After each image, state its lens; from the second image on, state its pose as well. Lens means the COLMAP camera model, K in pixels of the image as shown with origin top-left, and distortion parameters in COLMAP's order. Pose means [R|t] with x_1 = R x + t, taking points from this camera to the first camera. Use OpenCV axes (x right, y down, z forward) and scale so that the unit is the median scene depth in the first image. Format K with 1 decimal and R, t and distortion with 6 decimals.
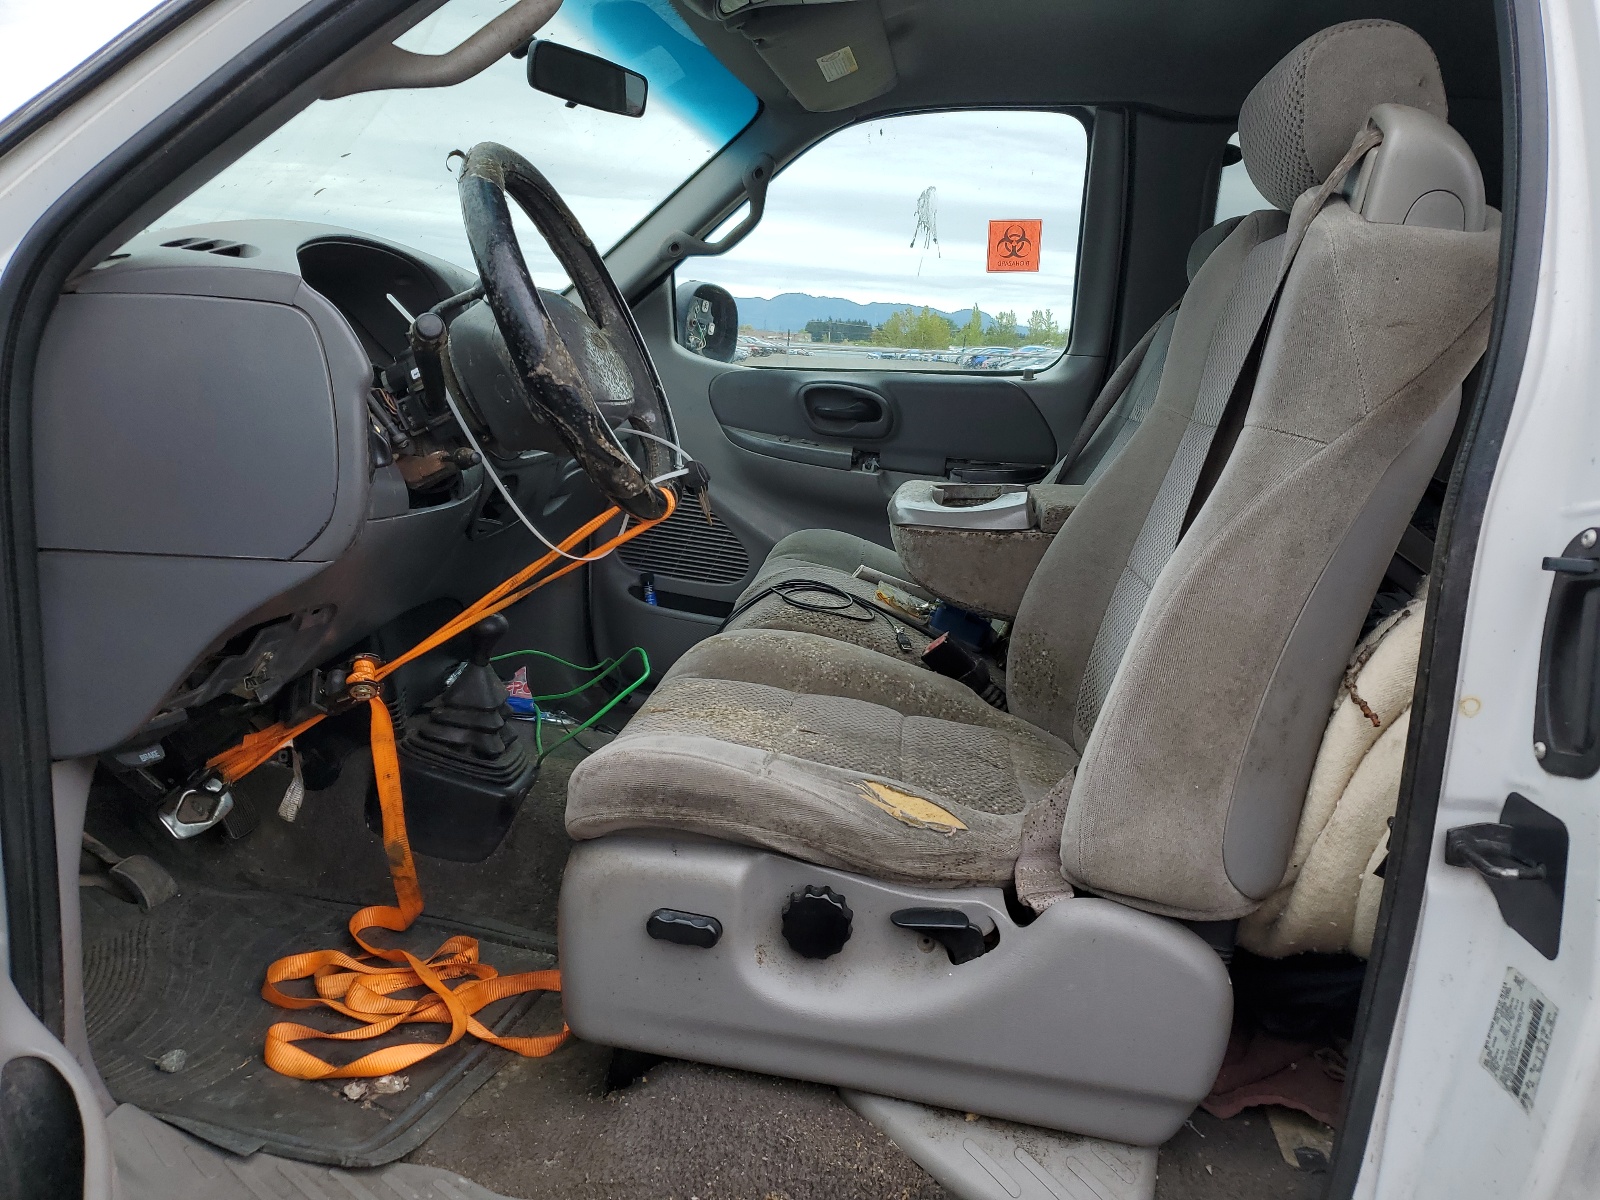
lens RADIAL K [[1243.4, 0, 800.0], [0, 1243.4, 600.0], [0, 0, 1]] dist [0.148259, -0.200357]
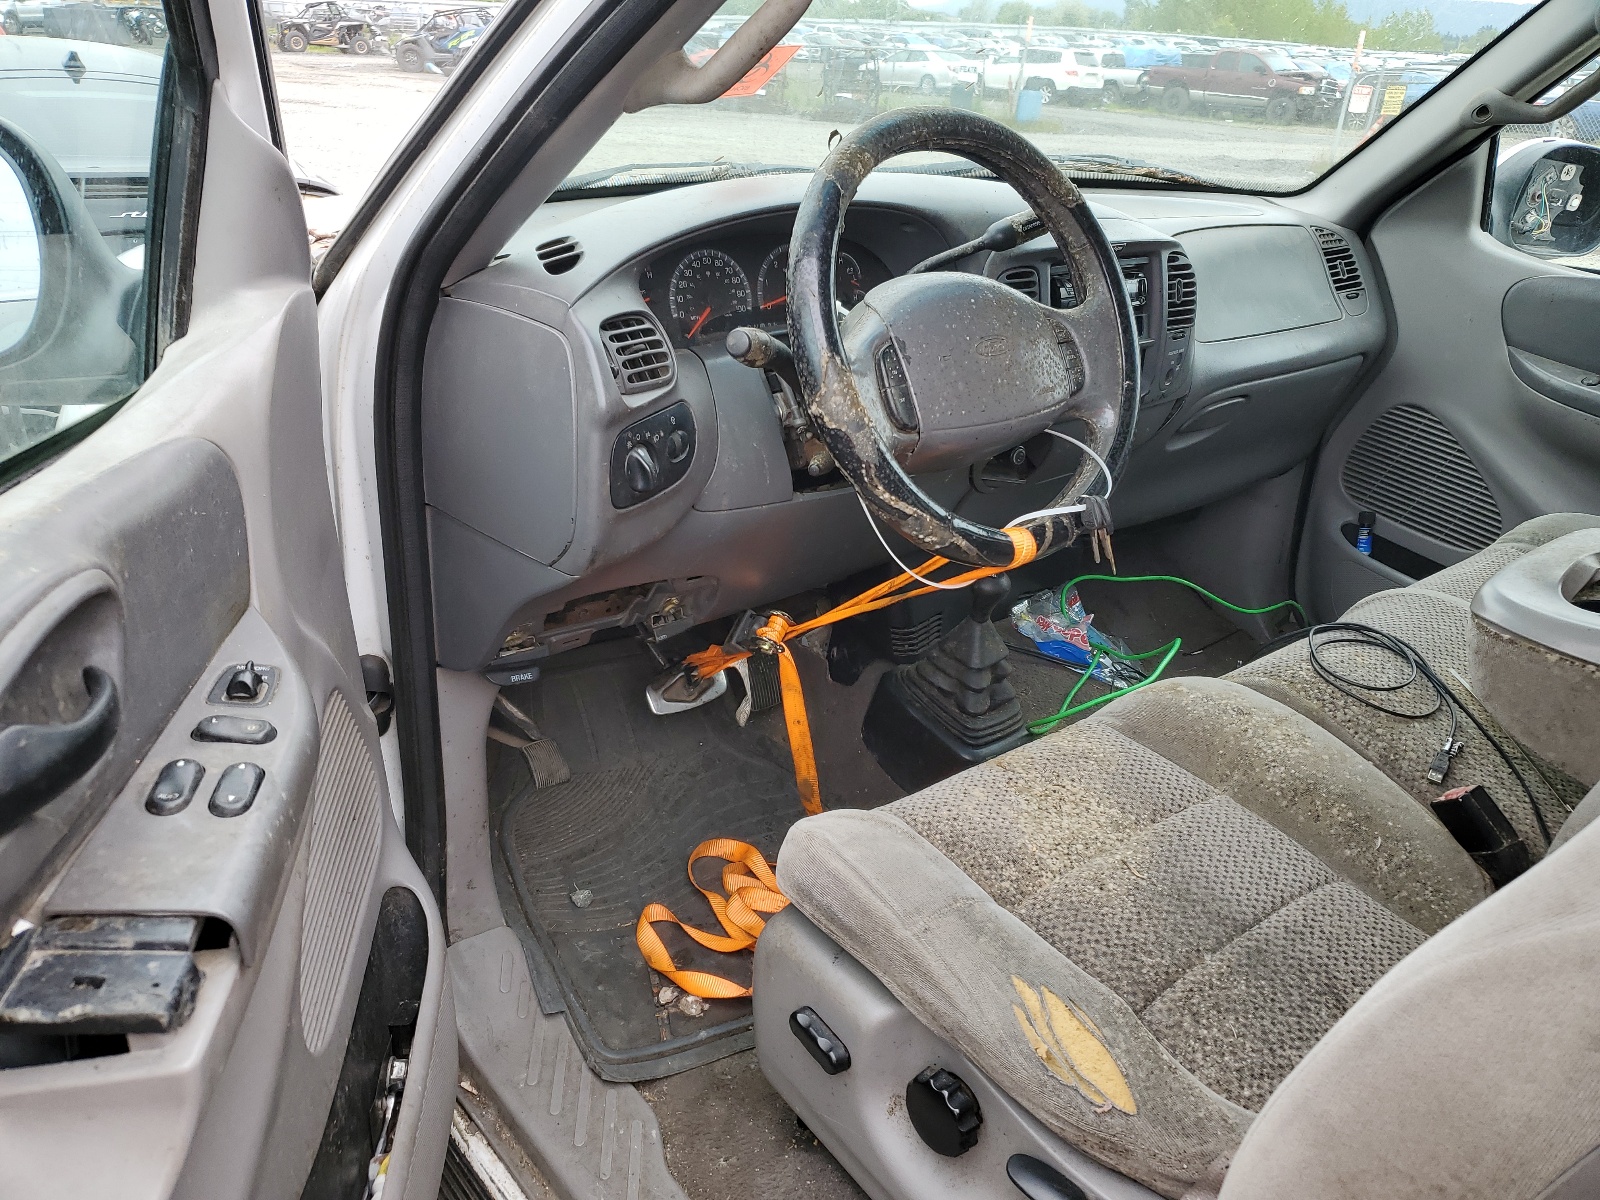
lens RADIAL K [[1243.4, 0, 800.0], [0, 1243.4, 600.0], [0, 0, 1]] dist [0.148259, -0.200357]
pose [[0.717778, 0.277764, -0.638468, 0.327098], [-0.159607, 0.958202, 0.237432, -0.217547], [0.677731, -0.068520, 0.732110, 0.272493]]
